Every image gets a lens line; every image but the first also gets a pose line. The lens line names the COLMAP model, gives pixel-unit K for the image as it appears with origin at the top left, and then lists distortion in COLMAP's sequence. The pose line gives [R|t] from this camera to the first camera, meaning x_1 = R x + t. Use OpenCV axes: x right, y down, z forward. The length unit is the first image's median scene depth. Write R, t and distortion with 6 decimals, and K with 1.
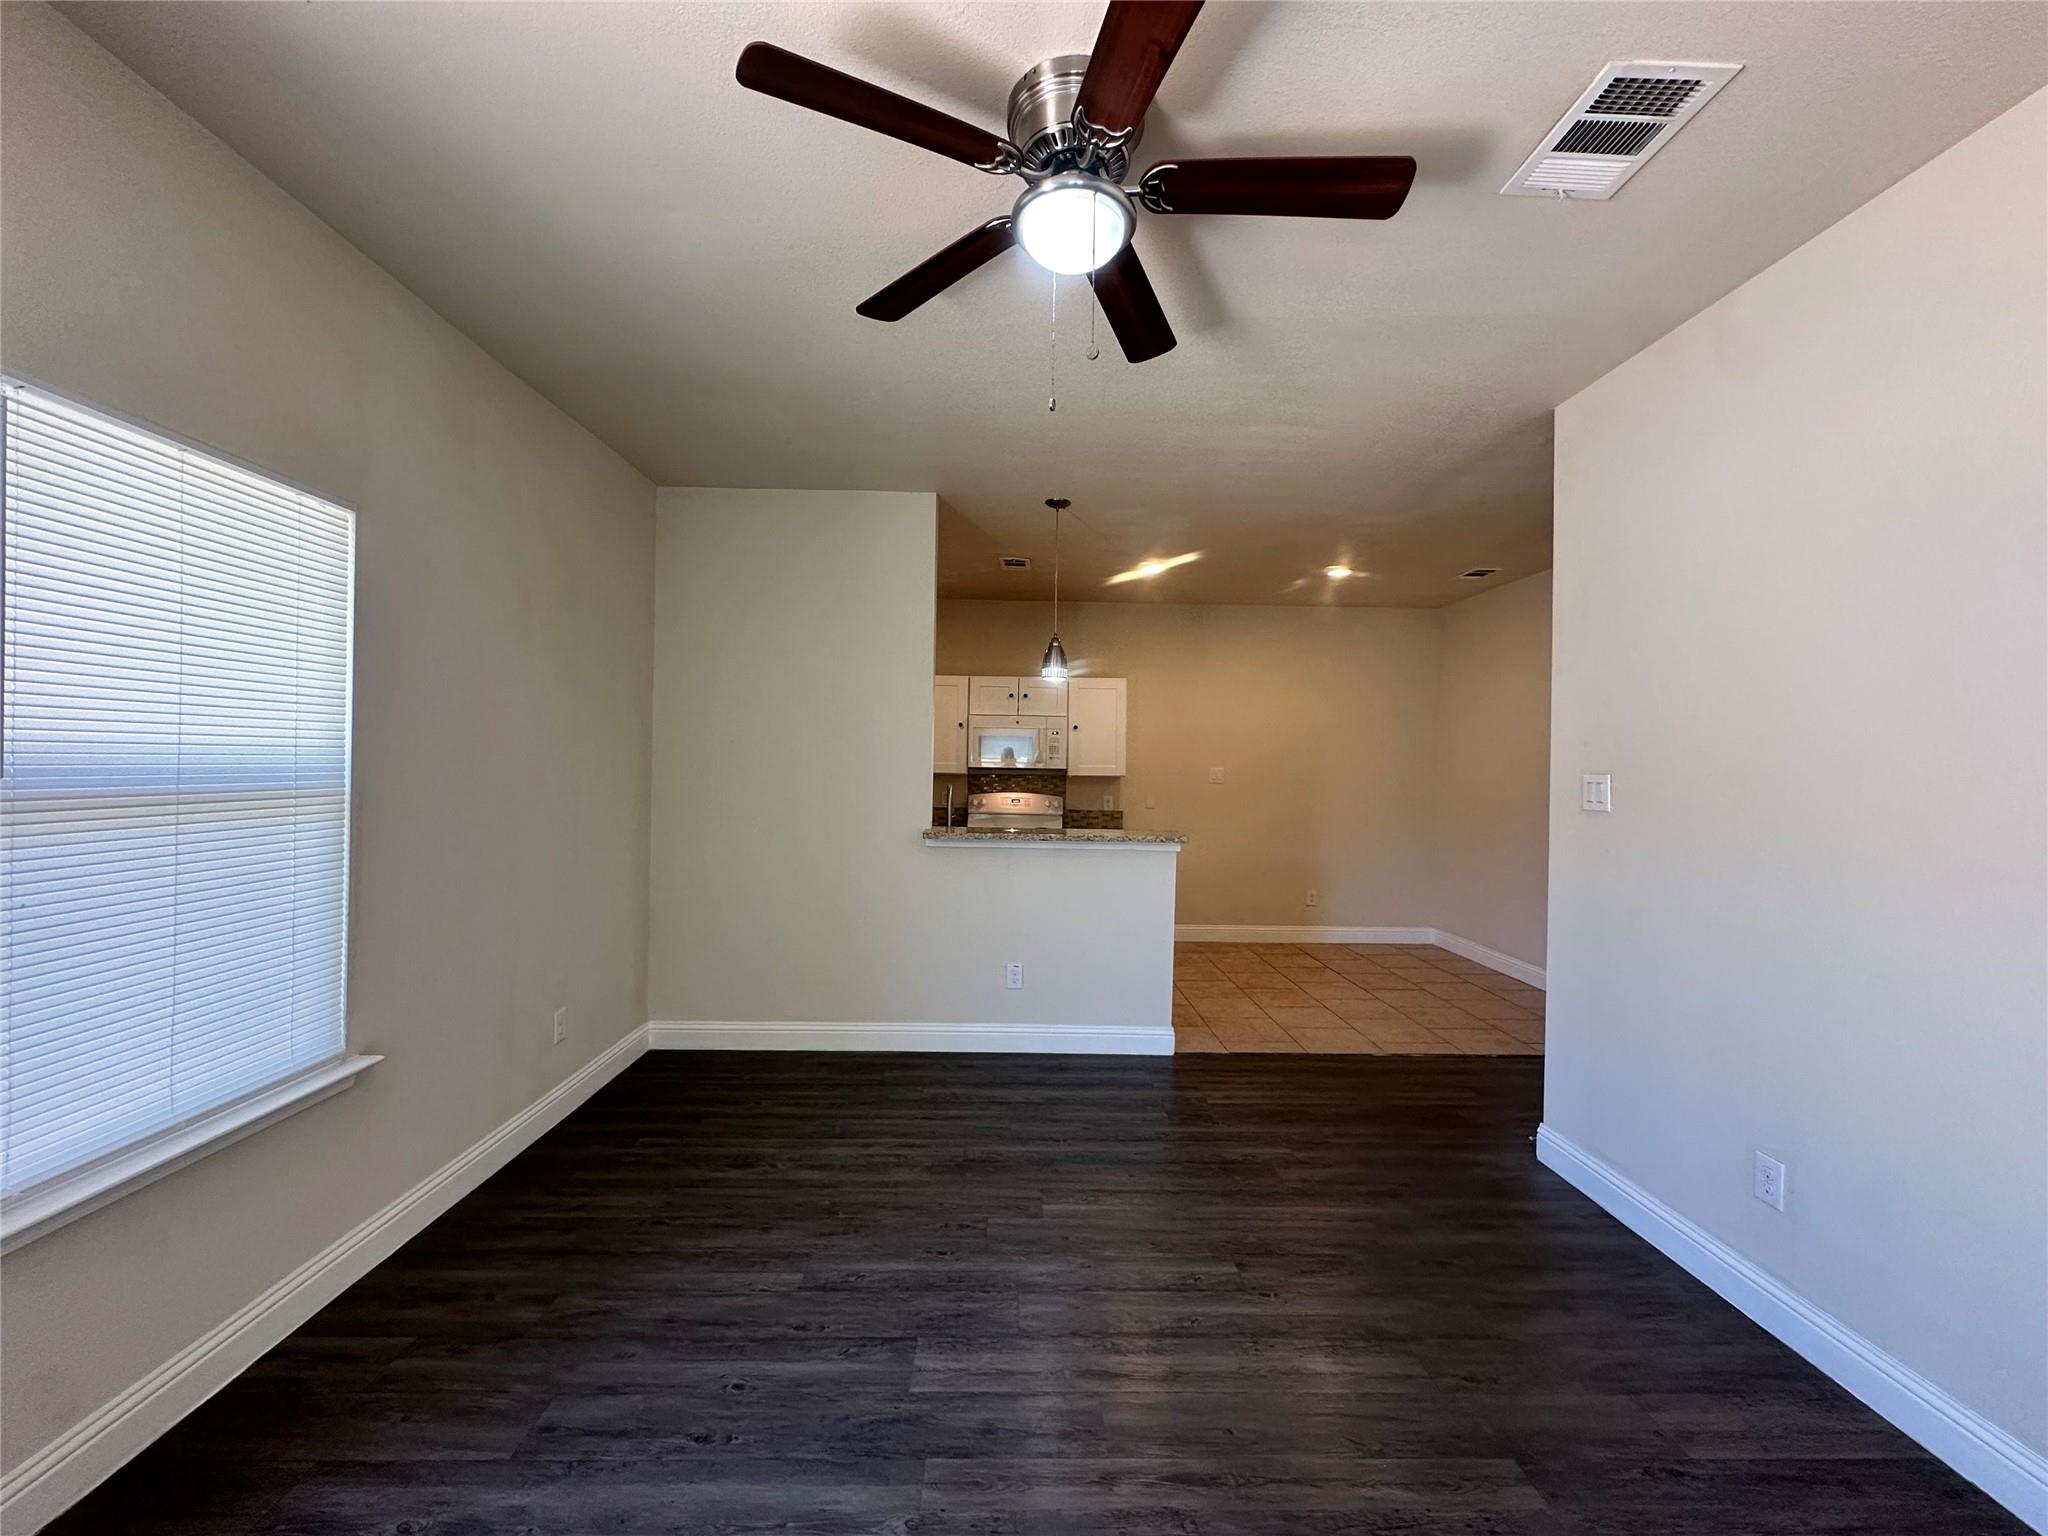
lens RADIAL K [[834.5, 0, 1024.0], [0, 834.5, 768.0], [0, 0, 1]] dist [-0.000550, -0.000070]
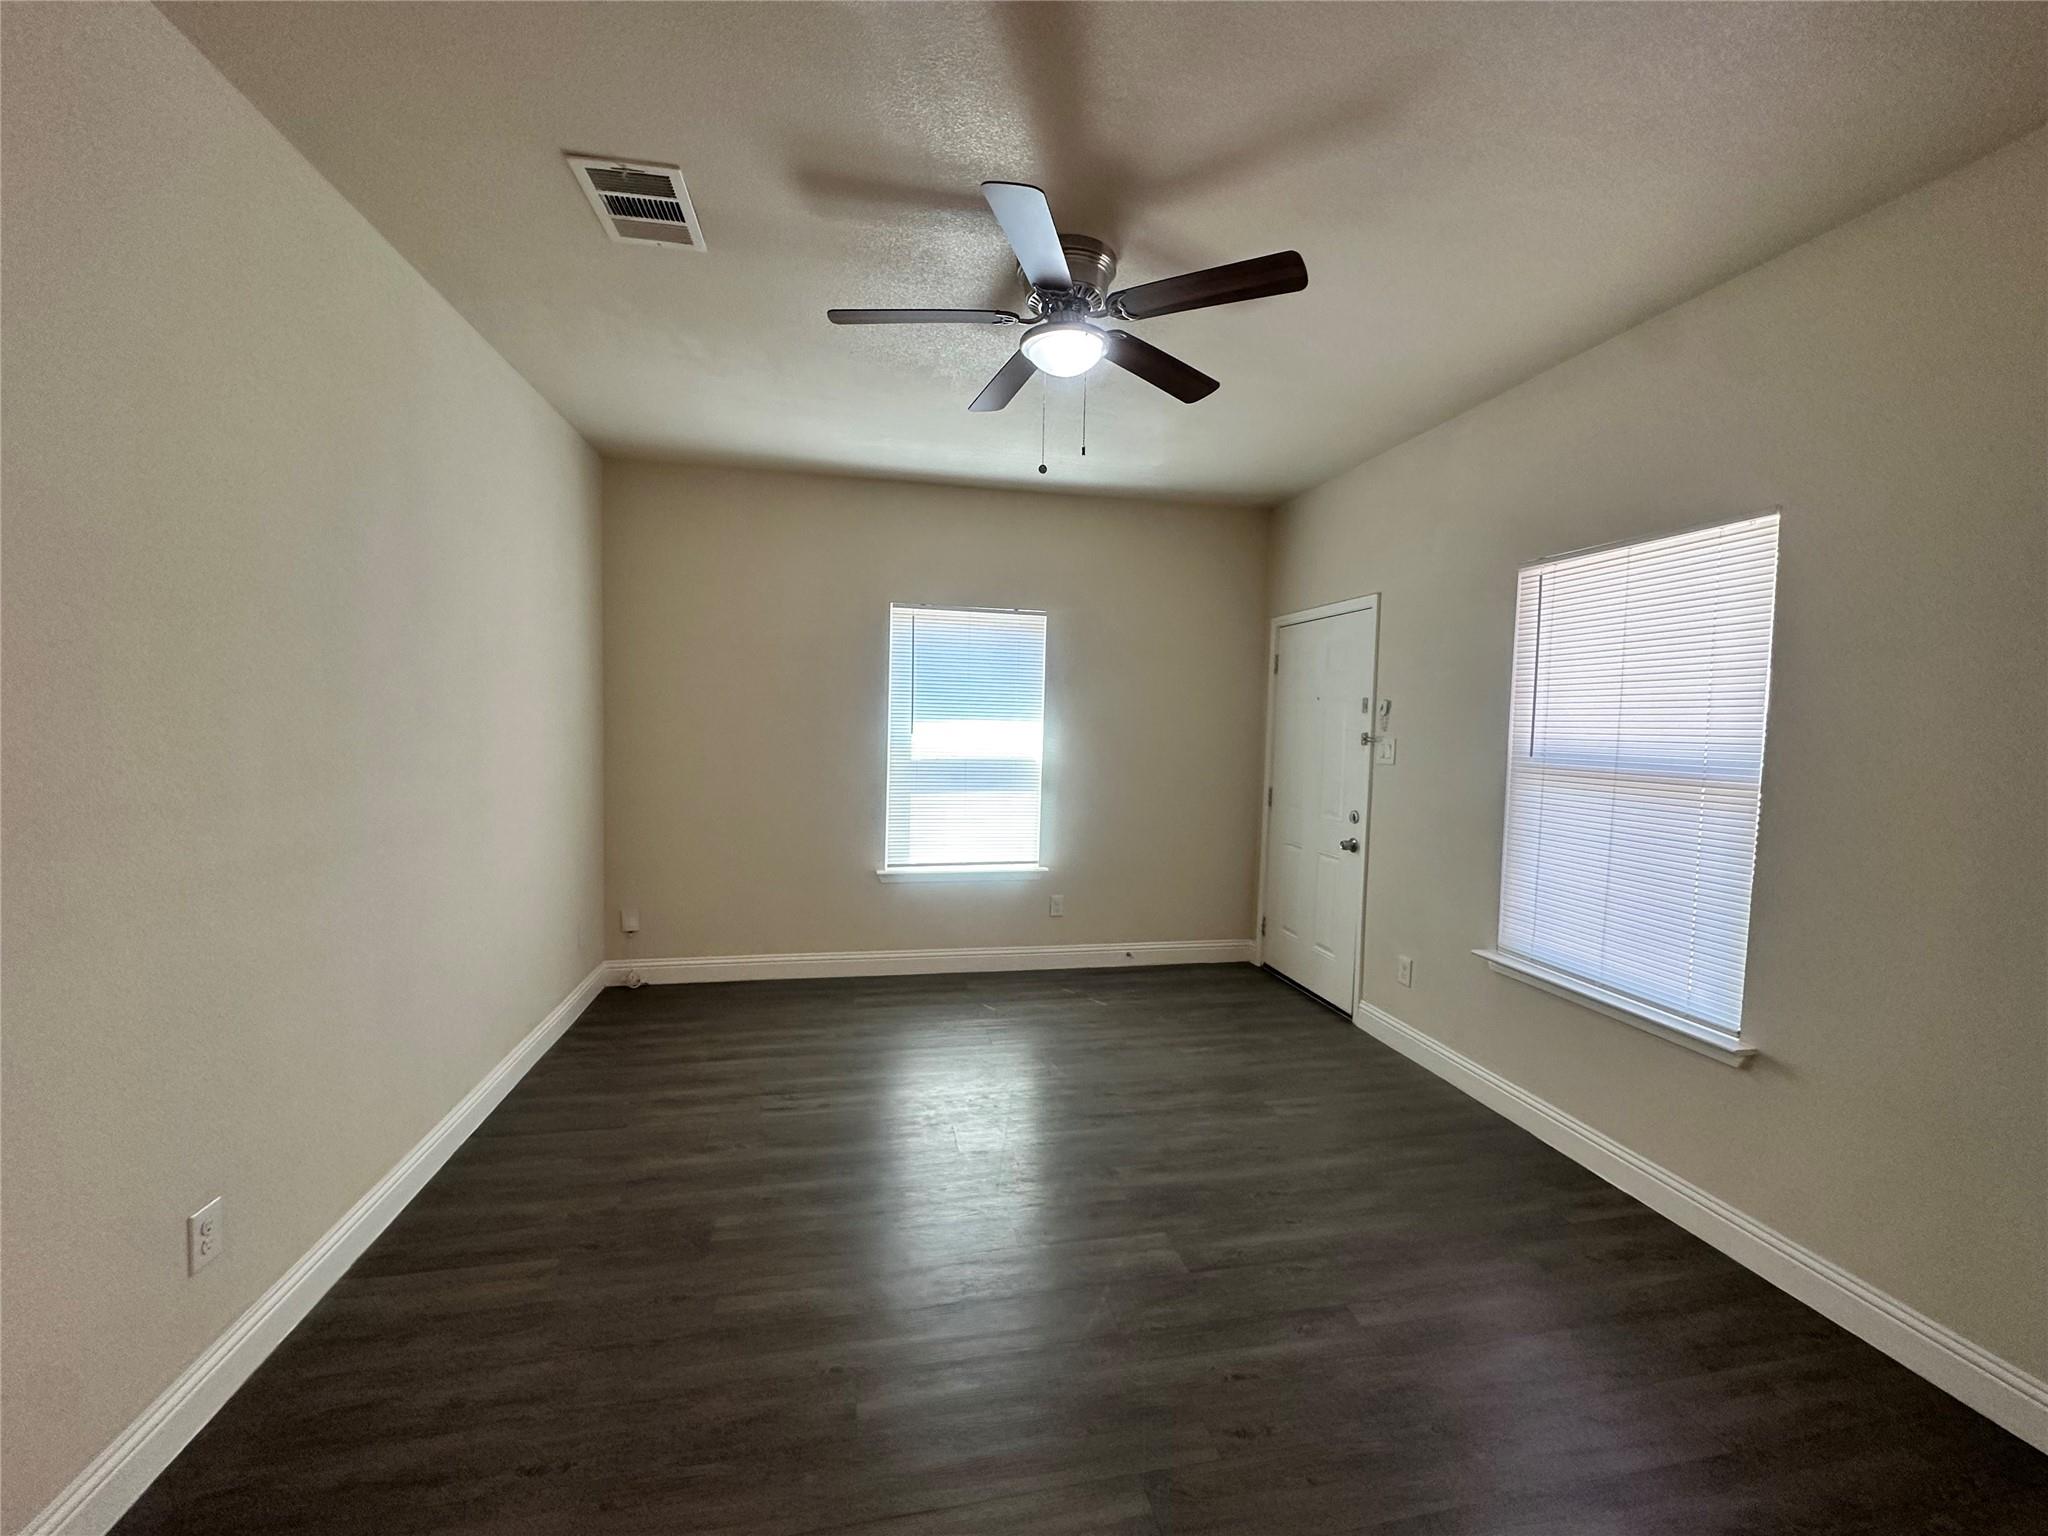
lens RADIAL K [[834.5, 0, 1024.0], [0, 834.5, 768.0], [0, 0, 1]] dist [-0.000550, -0.000070]
pose [[-0.982886, -0.025143, -0.182491, 0.286291], [-0.036885, 0.997442, 0.061234, -0.026425], [0.180485, 0.066917, -0.981299, 1.910366]]
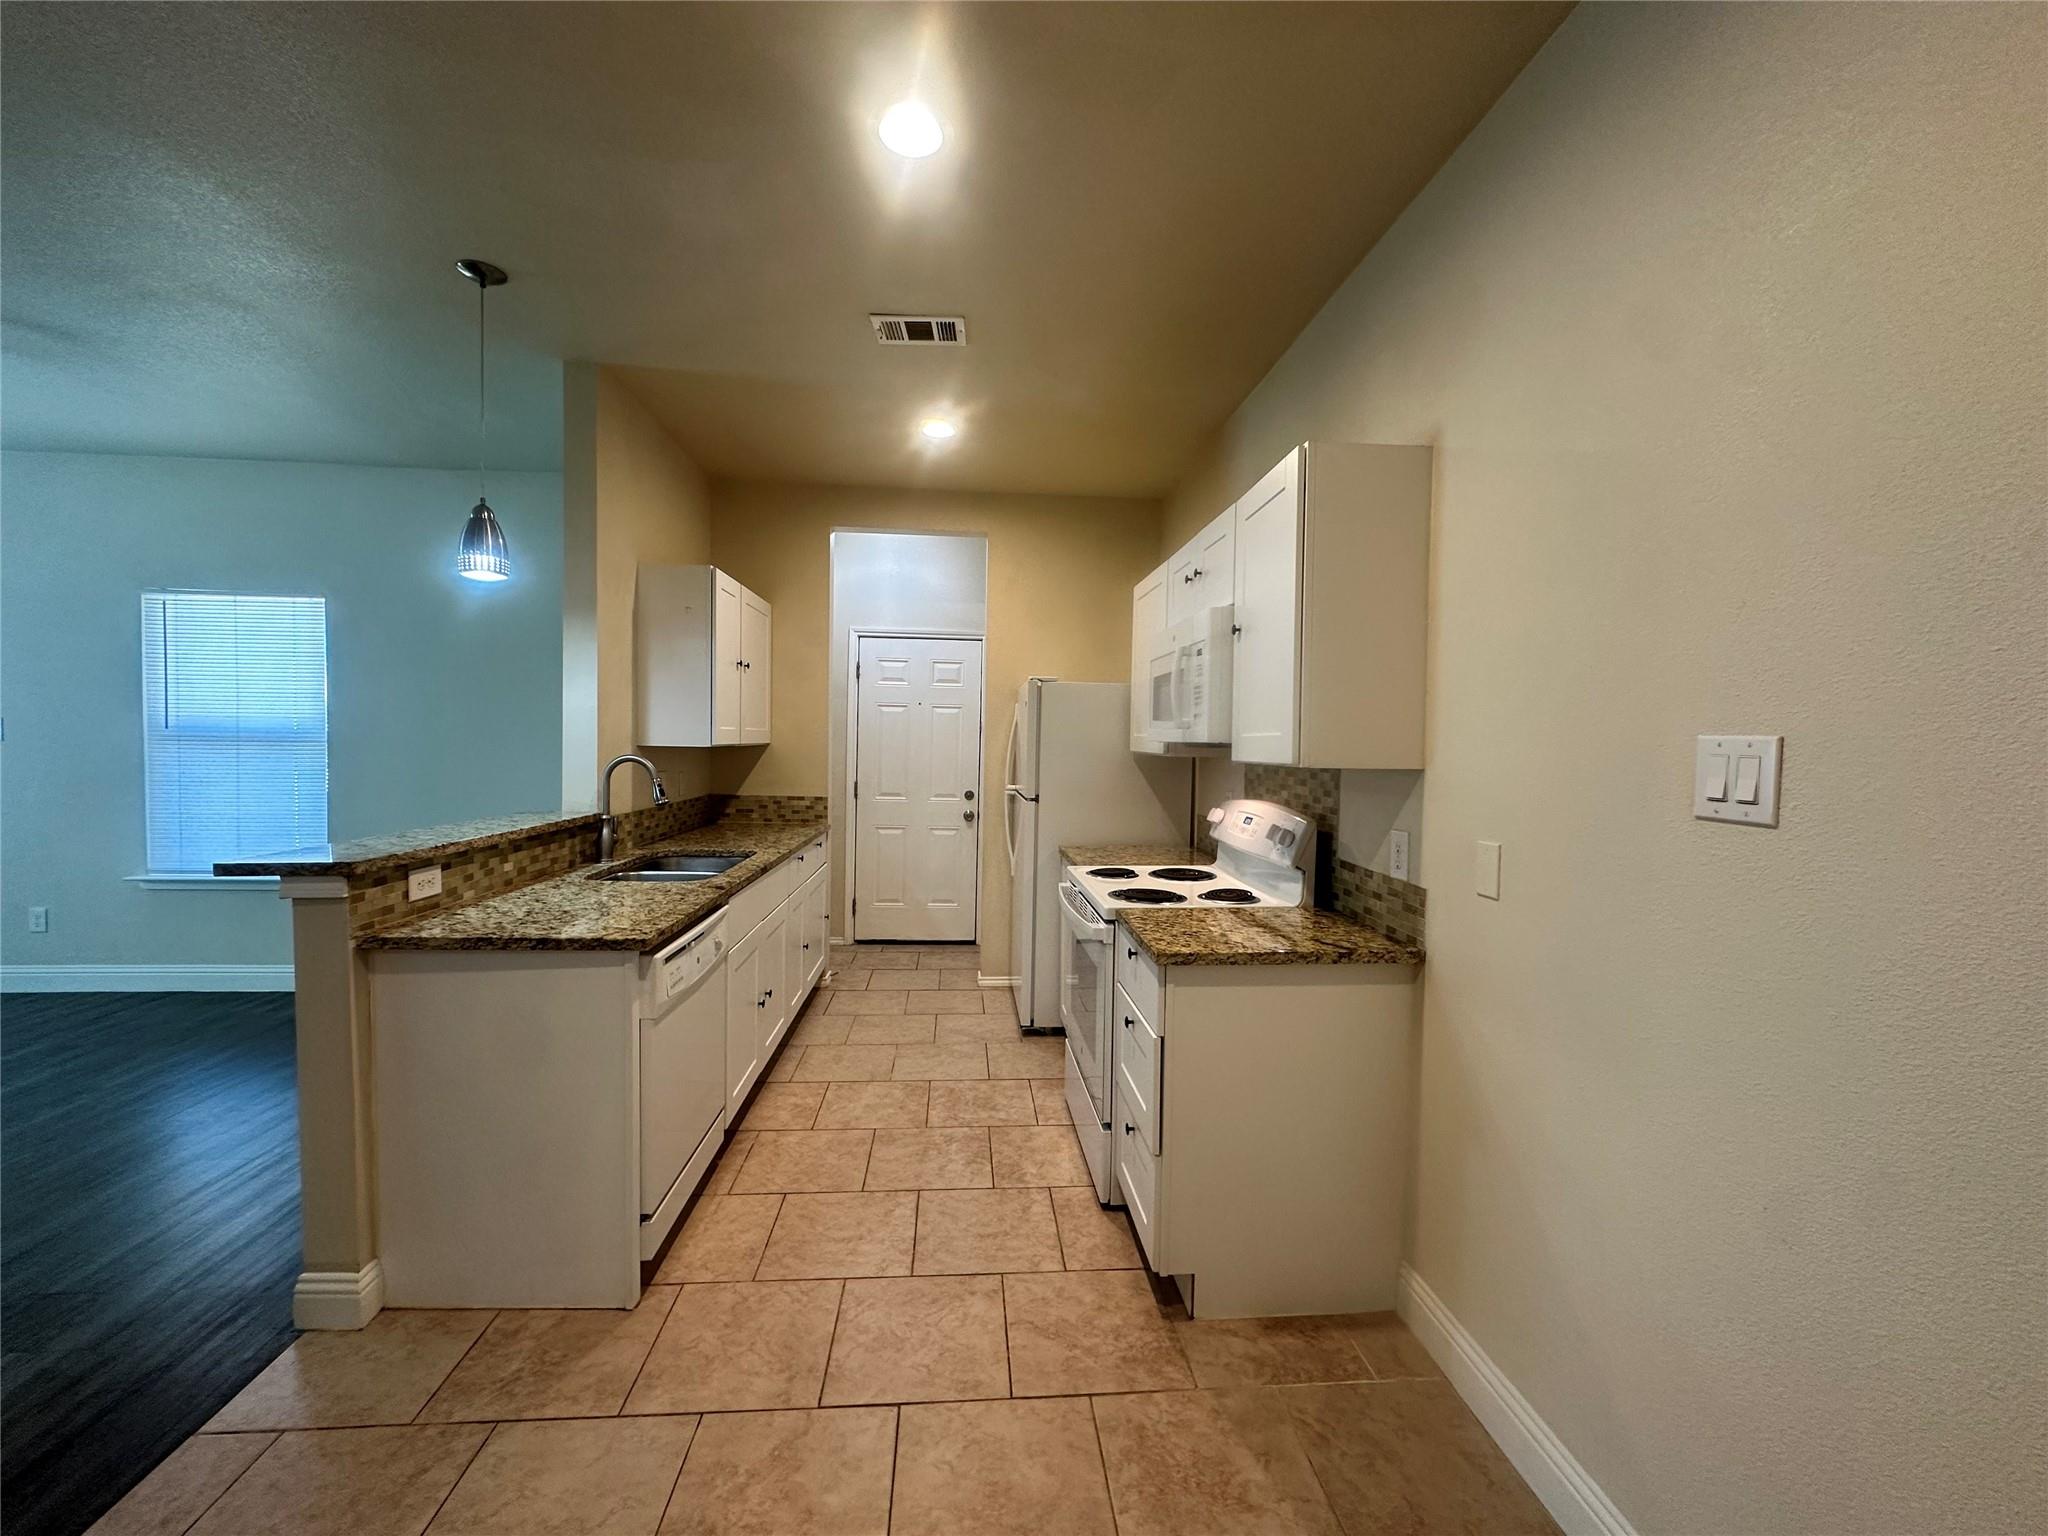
lens RADIAL K [[802.8, 0, 1024.0], [0, 802.8, 768.0], [0, 0, 1]] dist [0.000501, 0.000092]
pose [[0.047255, 0.024470, -0.998583, 1.204291], [-0.020098, 0.999521, 0.023542, 0.017220], [0.998681, 0.018957, 0.047724, 2.633585]]
